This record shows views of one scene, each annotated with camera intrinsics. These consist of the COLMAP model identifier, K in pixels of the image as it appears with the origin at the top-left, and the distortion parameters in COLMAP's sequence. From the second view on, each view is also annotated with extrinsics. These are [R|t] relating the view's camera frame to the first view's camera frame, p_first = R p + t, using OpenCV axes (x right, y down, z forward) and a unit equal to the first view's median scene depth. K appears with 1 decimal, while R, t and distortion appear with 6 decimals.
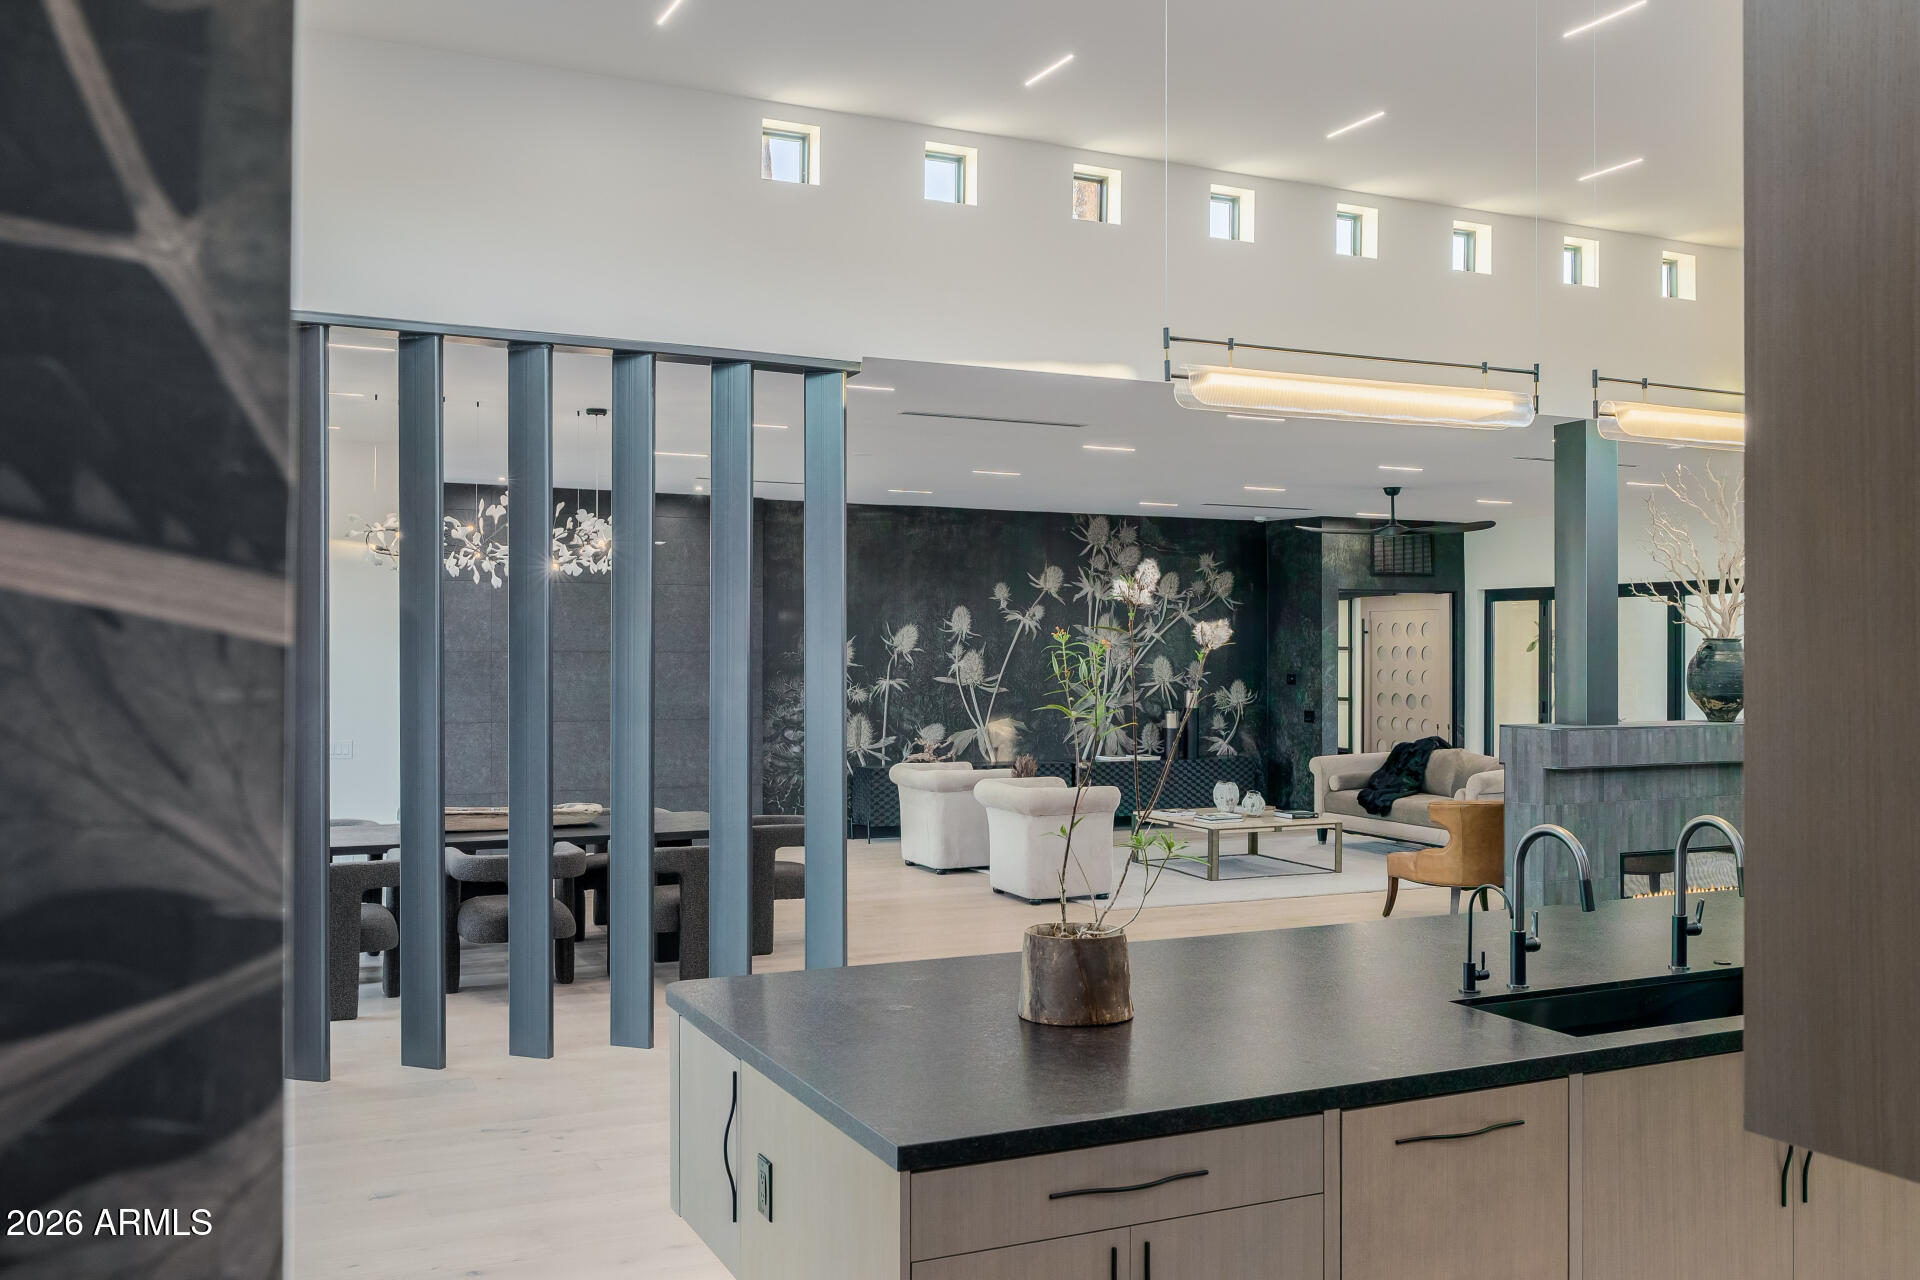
lens RADIAL K [[1705.1, 0, 961.2], [0, 1705.1, 636.9], [0, 0, 1]] dist [-0.002955, -0.000517]
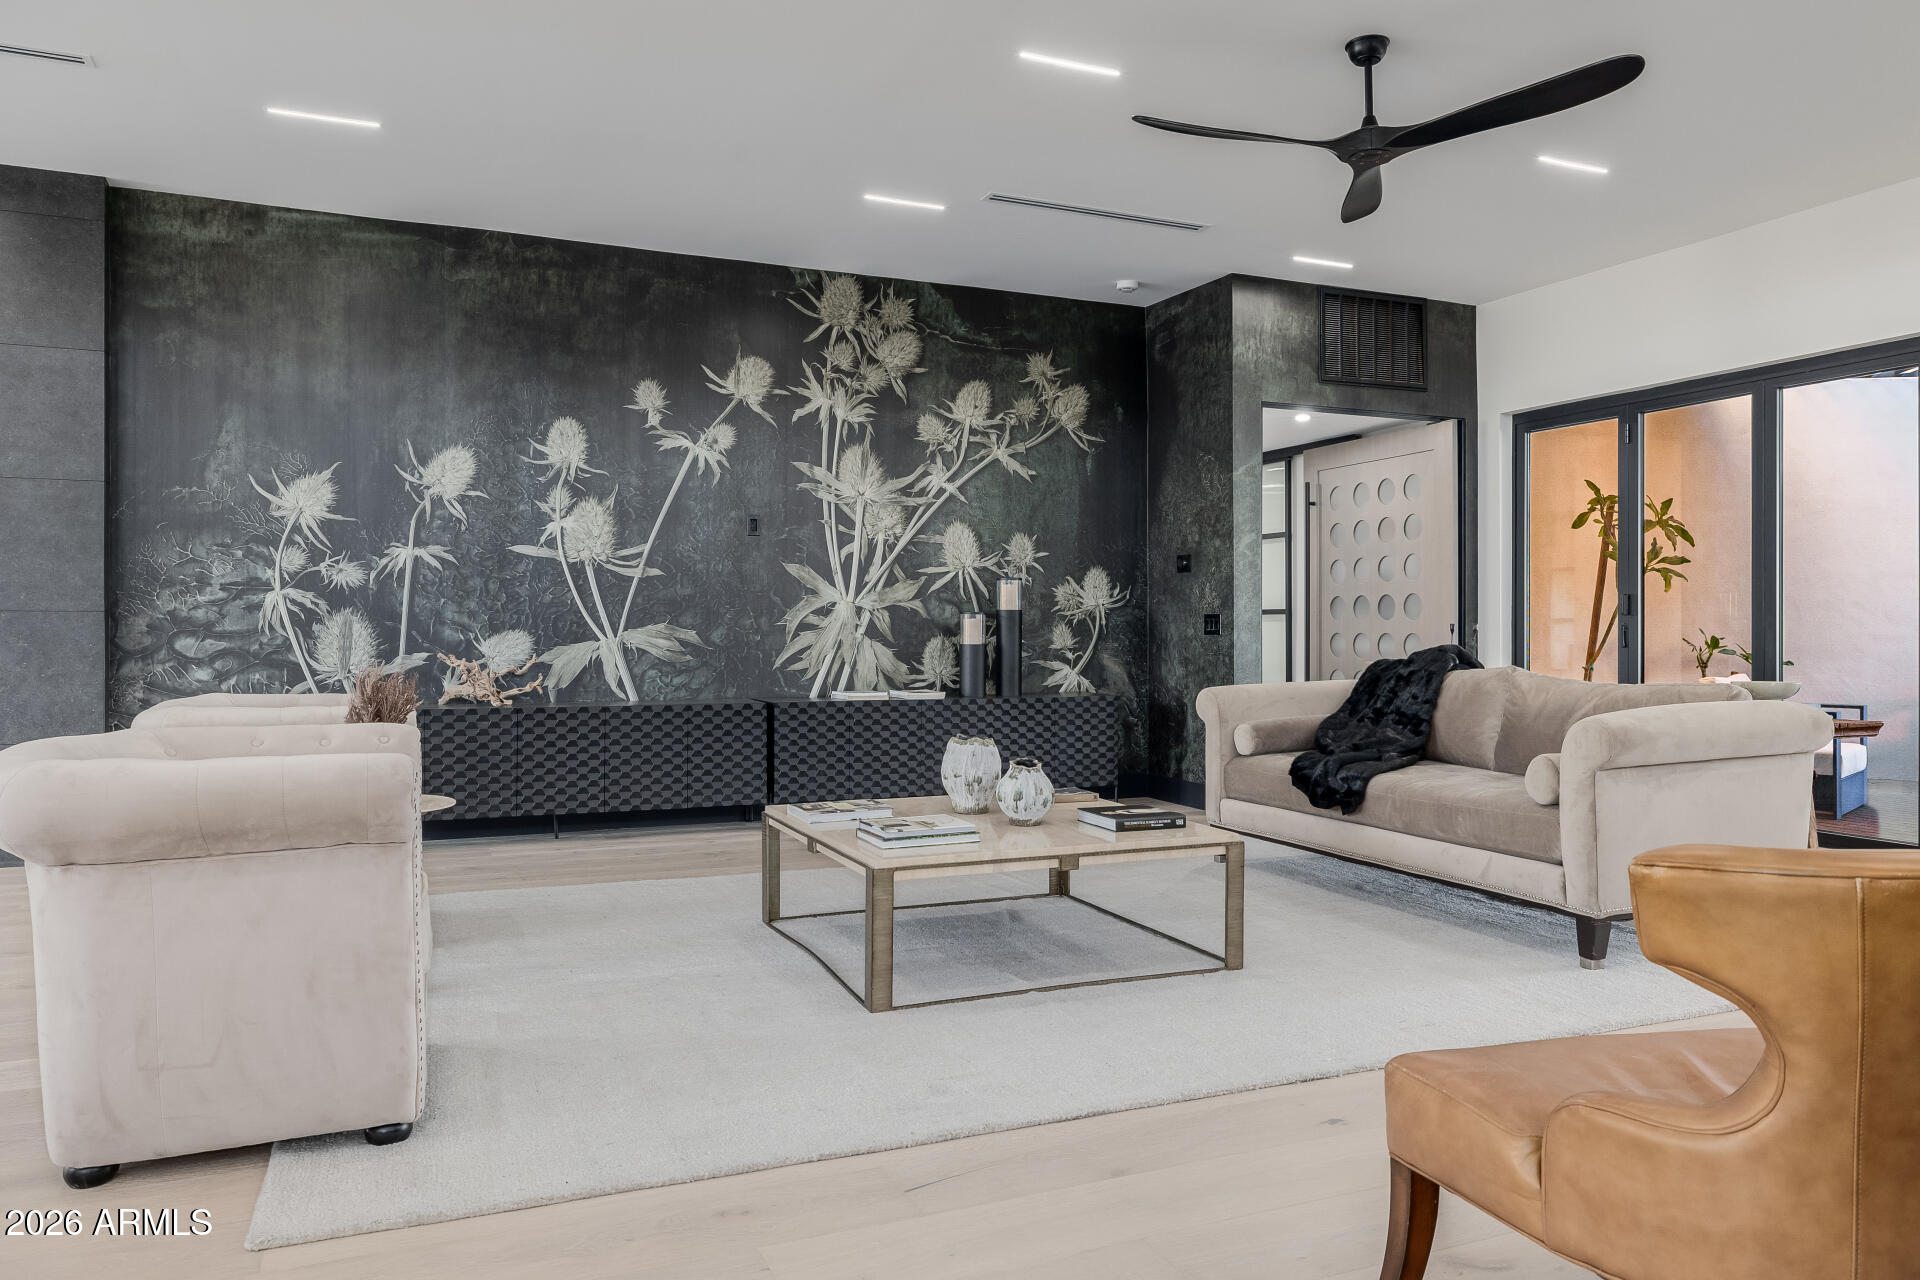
lens RADIAL K [[1289.2, 0, 960.8], [0, 1289.2, 630.0], [0, 0, 1]] dist [0.001843, -0.000721]
pose [[0.999276, -0.003360, -0.037909, 0.137861], [0.003451, 0.999991, 0.002317, 0.048247], [0.037901, -0.002446, 0.999279, 0.569270]]
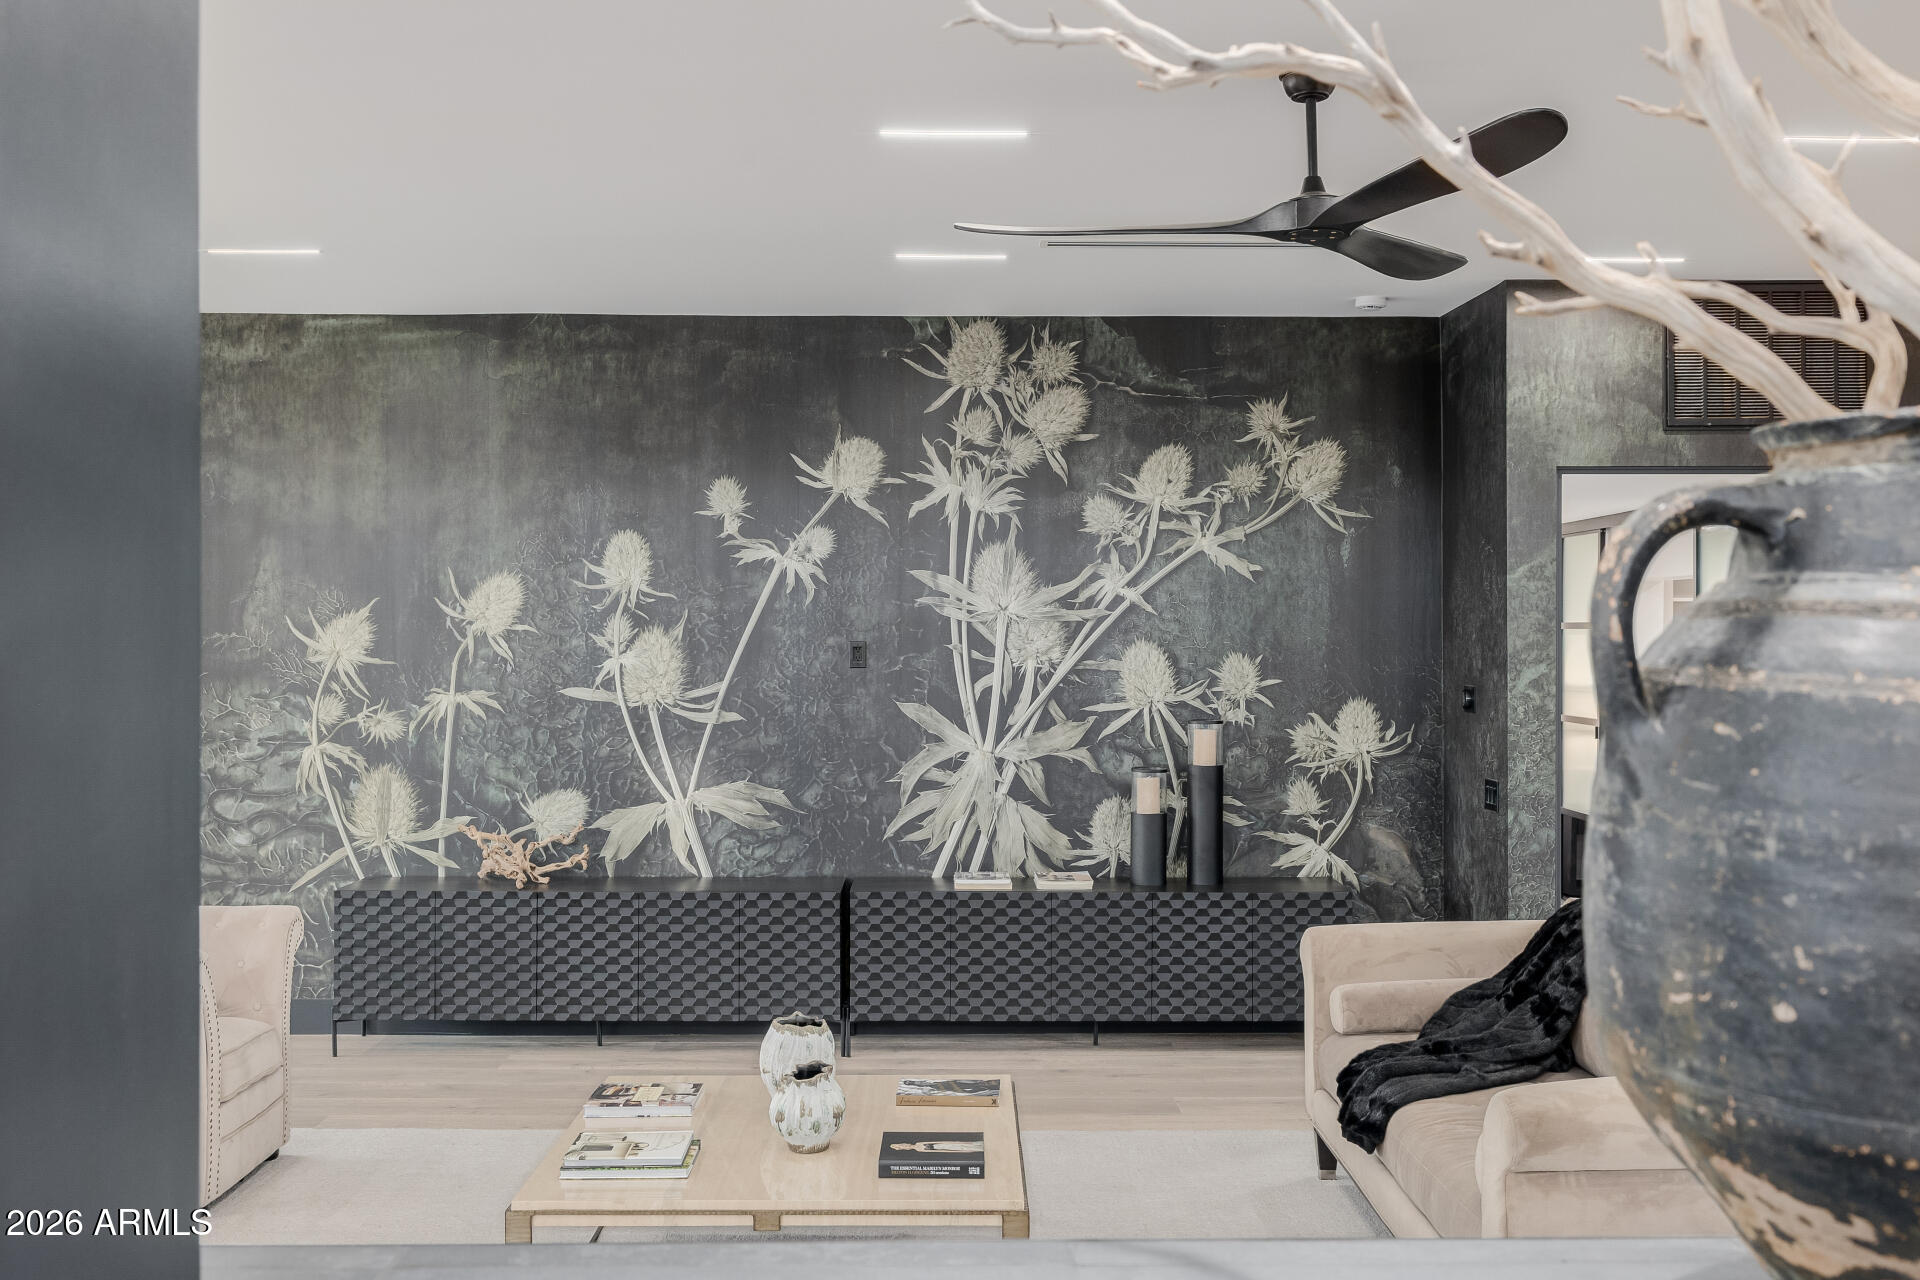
lens RADIAL K [[1835.4, 0, 989.8], [0, 1835.4, 639.3], [0, 0, 1]] dist [-0.000095, 0.005898]
pose [[0.907613, -0.001651, -0.419805, 0.282149], [0.004627, 0.999971, 0.006070, 0.007835], [0.419782, -0.007452, 0.907594, 0.578311]]
